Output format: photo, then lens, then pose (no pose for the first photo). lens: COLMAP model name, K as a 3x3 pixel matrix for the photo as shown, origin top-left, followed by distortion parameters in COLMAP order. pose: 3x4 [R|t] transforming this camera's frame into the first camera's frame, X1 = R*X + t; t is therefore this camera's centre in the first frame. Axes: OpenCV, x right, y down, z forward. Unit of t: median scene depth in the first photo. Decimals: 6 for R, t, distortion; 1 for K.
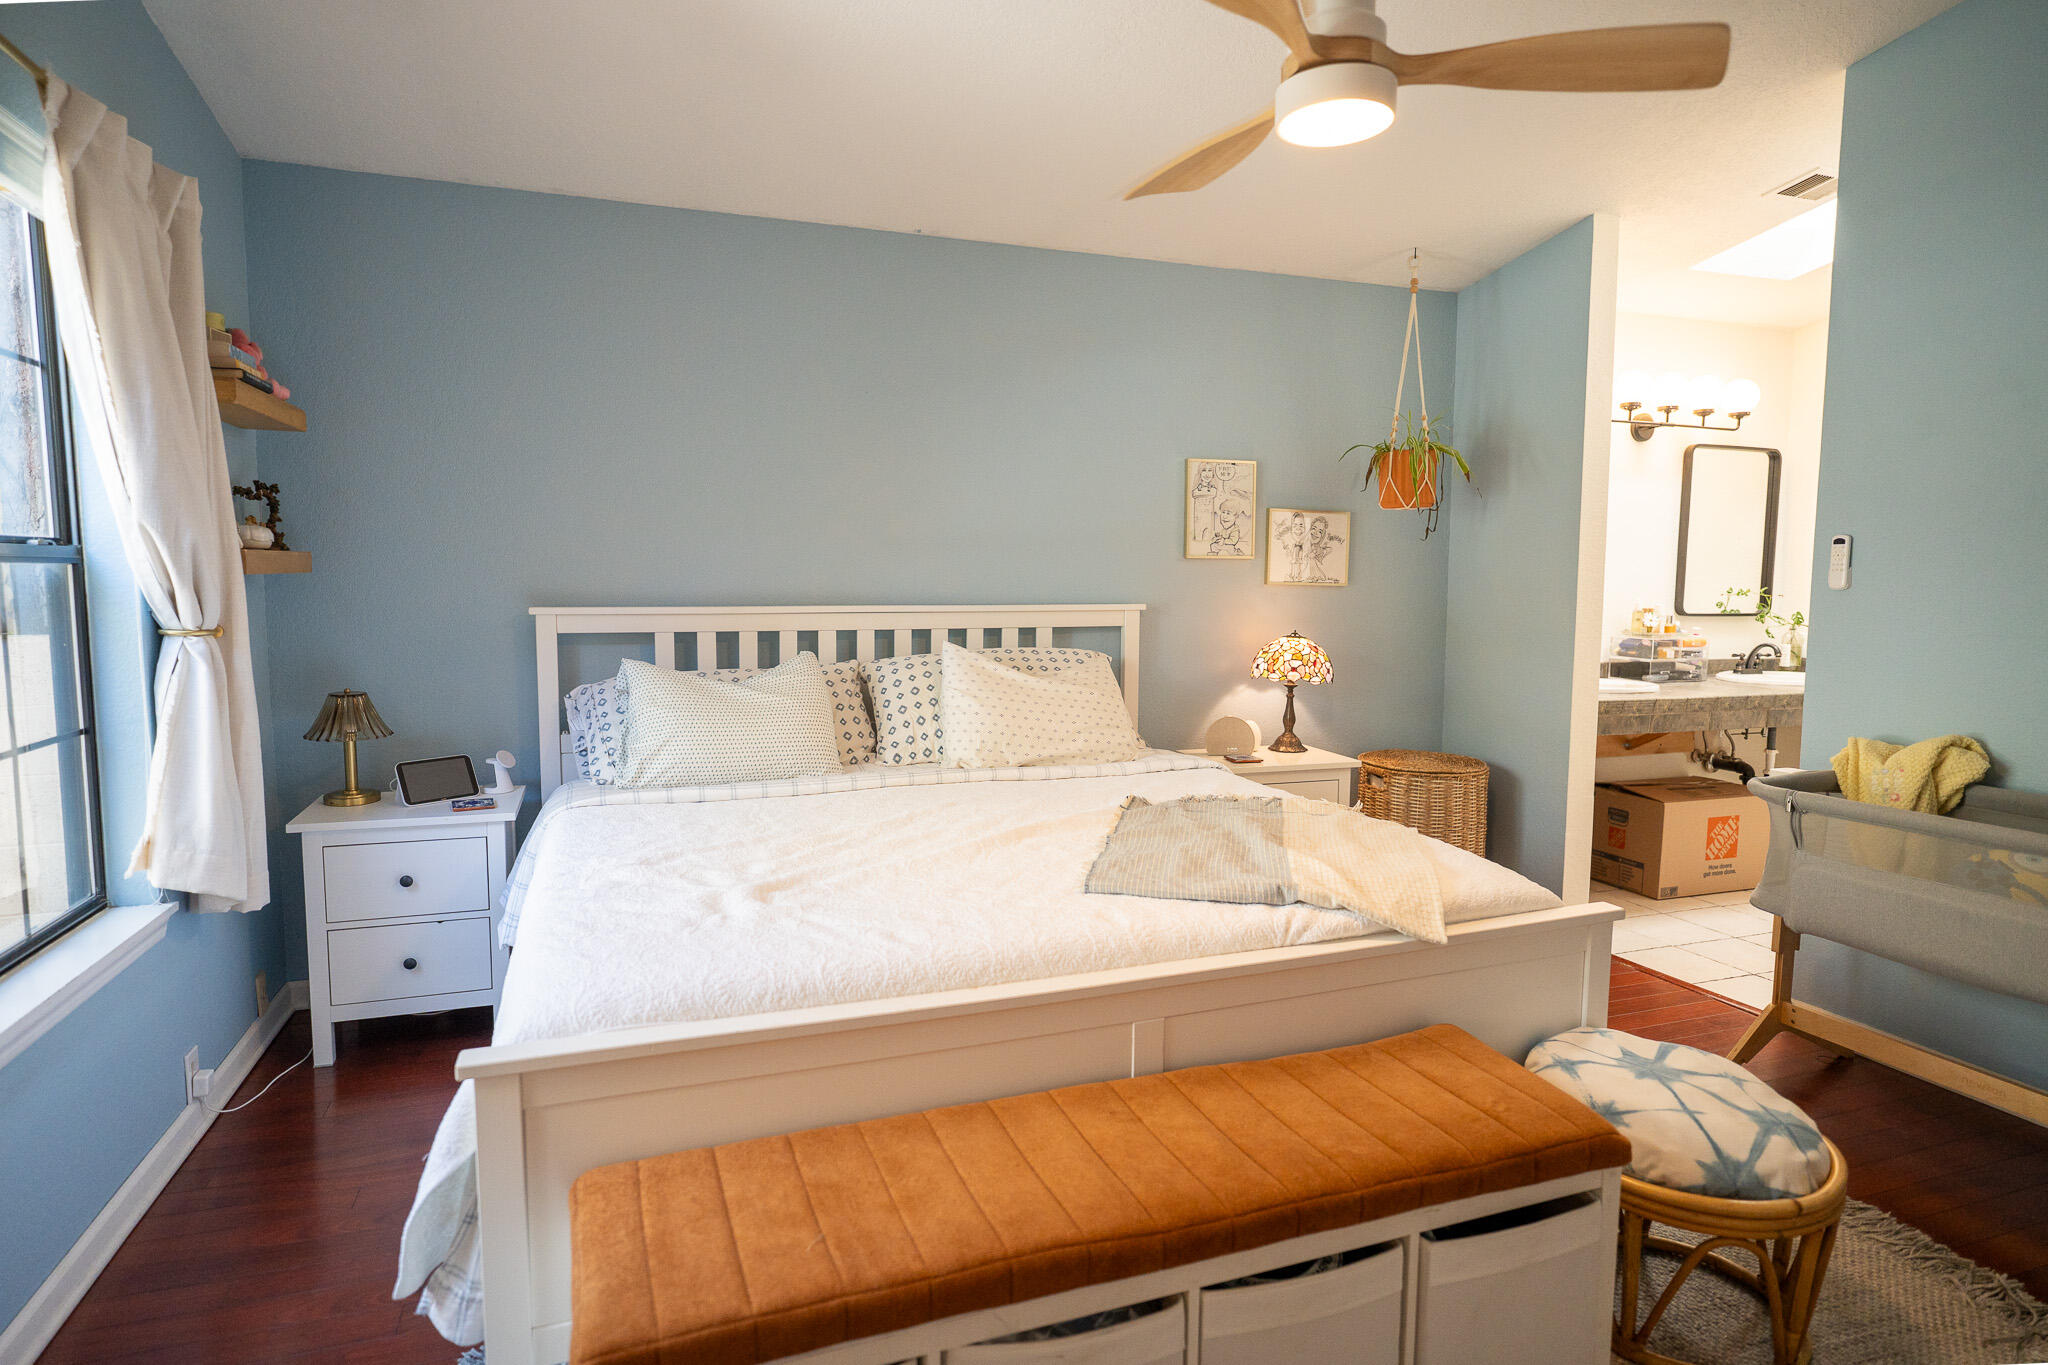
lens RADIAL K [[1149.0, 0, 1024.0], [0, 1149.0, 682.5], [0, 0, 1]] dist [-0.002985, 0.003890]
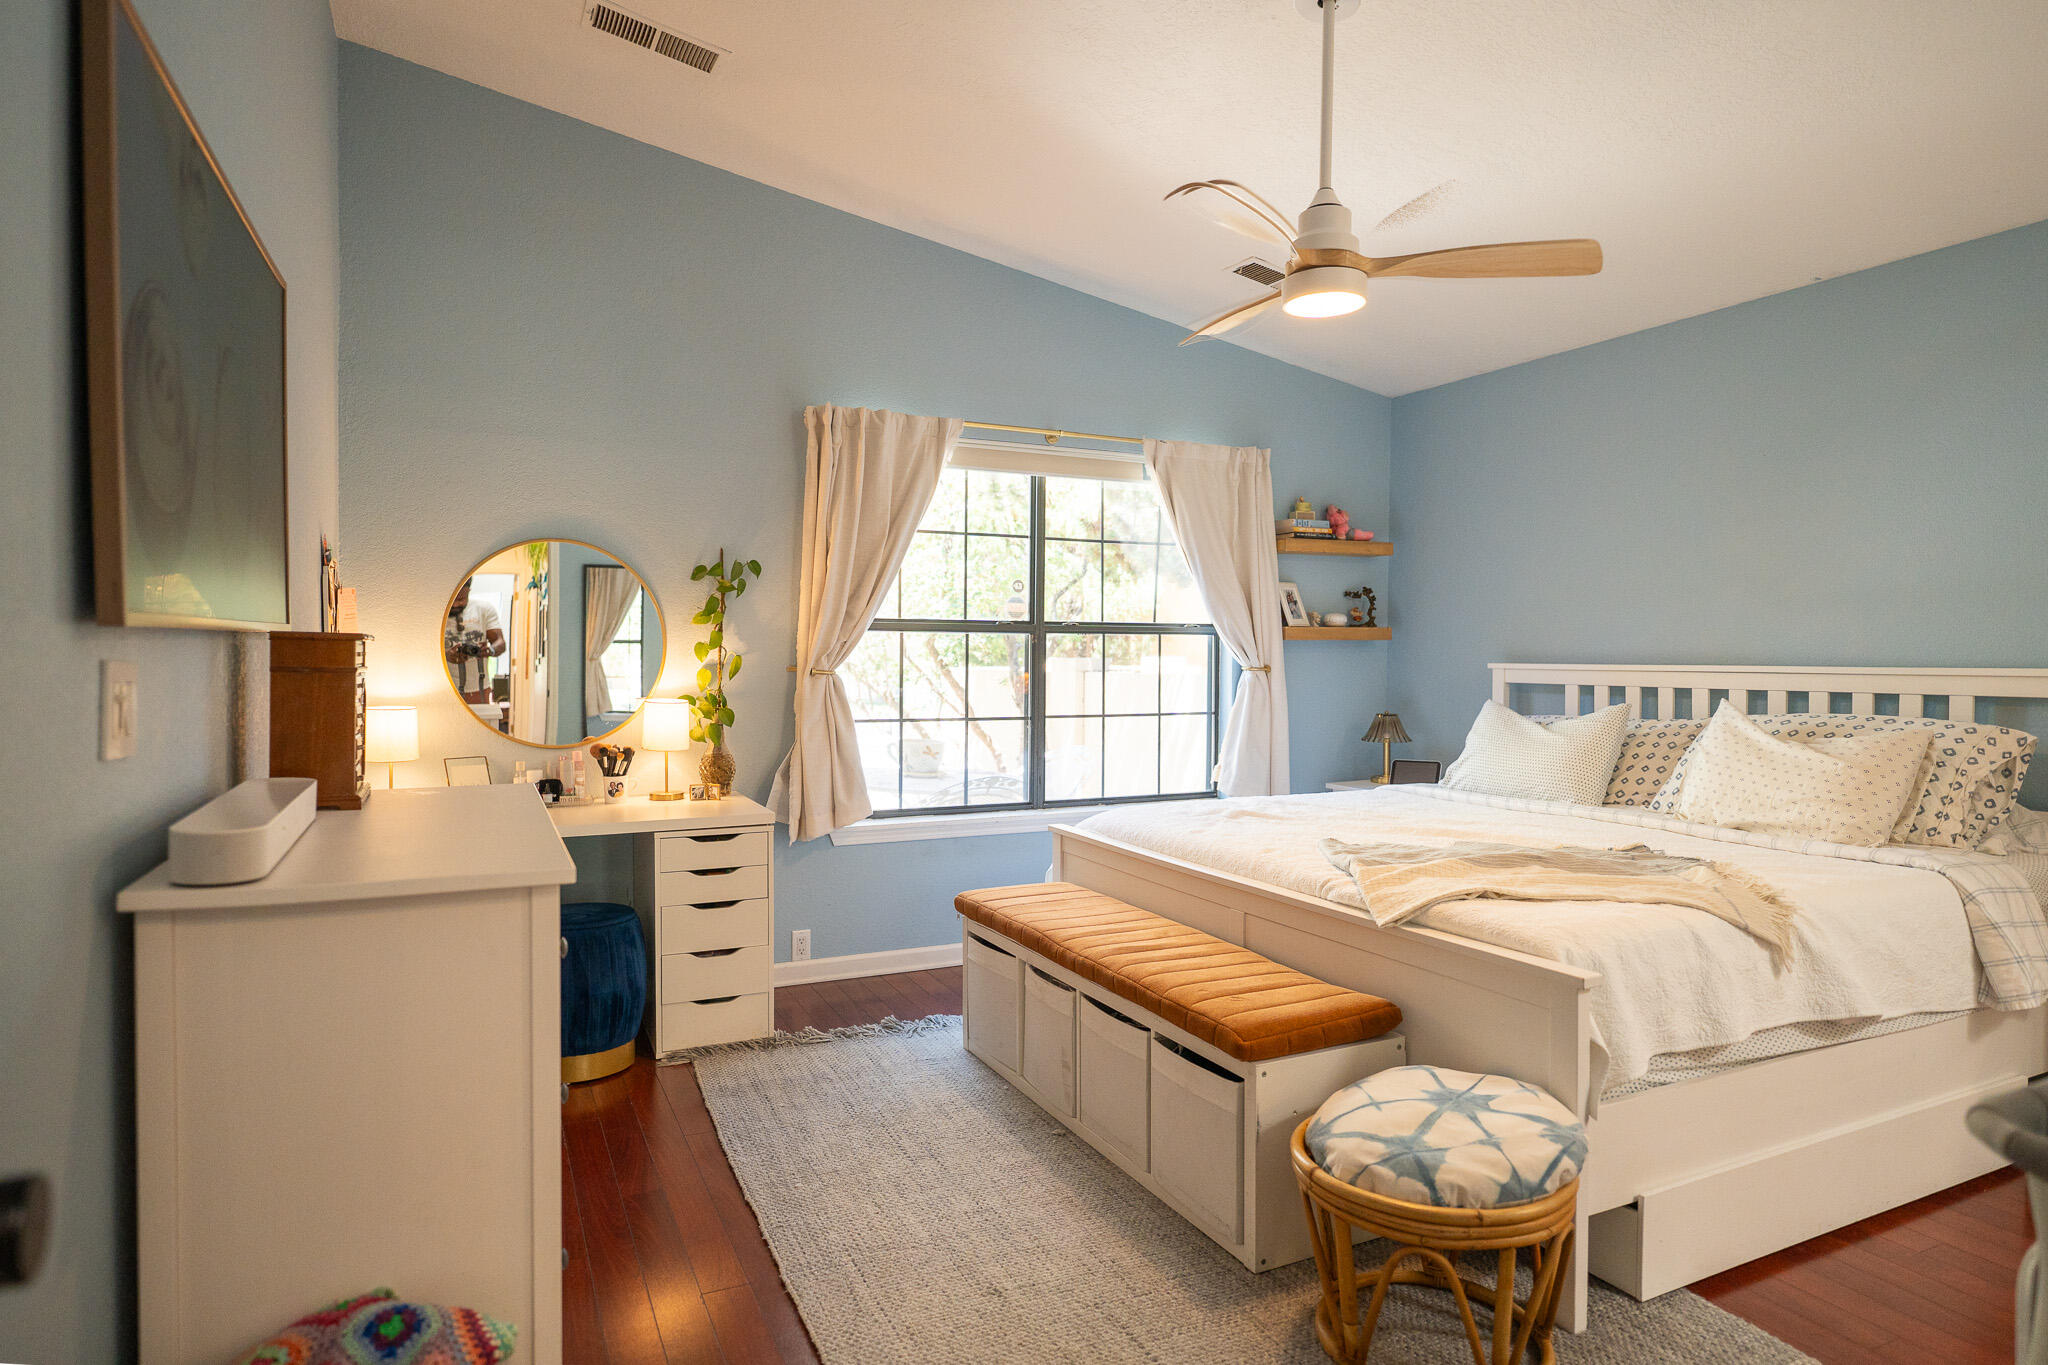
lens RADIAL K [[1194.5, 0, 1079.4], [0, 1194.5, 679.5], [0, 0, 1]] dist [-0.001525, 0.003100]
pose [[0.127482, 0.024670, -0.991534, 0.960957], [-0.086388, 0.996168, 0.013679, -0.020546], [0.988072, 0.083912, 0.129125, 0.294690]]
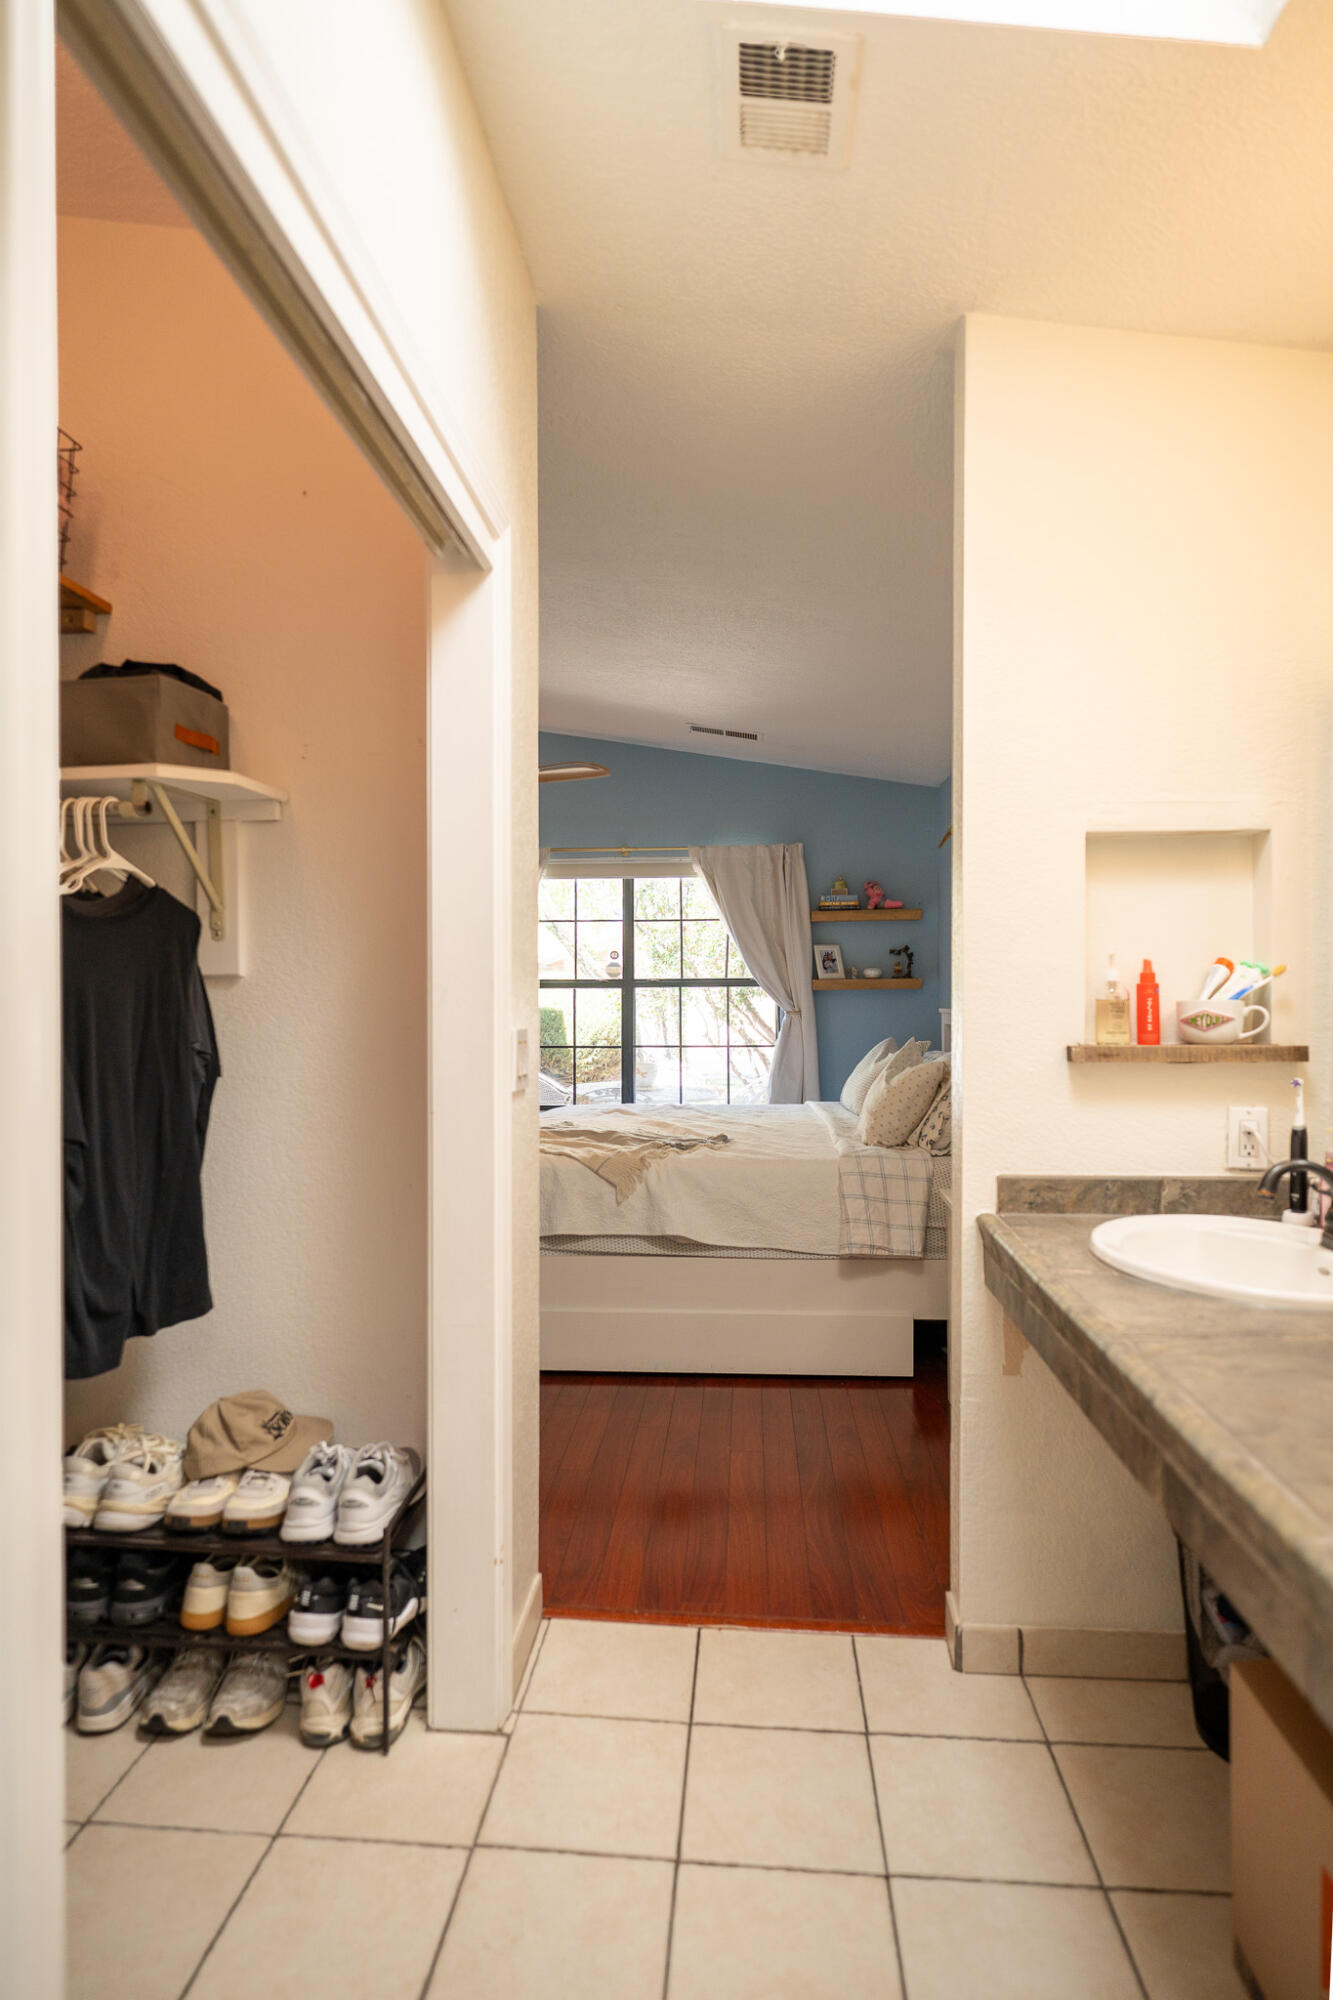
lens RADIAL K [[1122.1, 0, 671.2], [0, 1122.1, 1006.3], [0, 0, 1]] dist [-0.002985, 0.003890]
pose [[-0.403485, 0.006894, -0.914960, 1.262464], [-0.070915, 0.996728, 0.038783, -0.099455], [0.912234, 0.080533, -0.401676, 1.259341]]
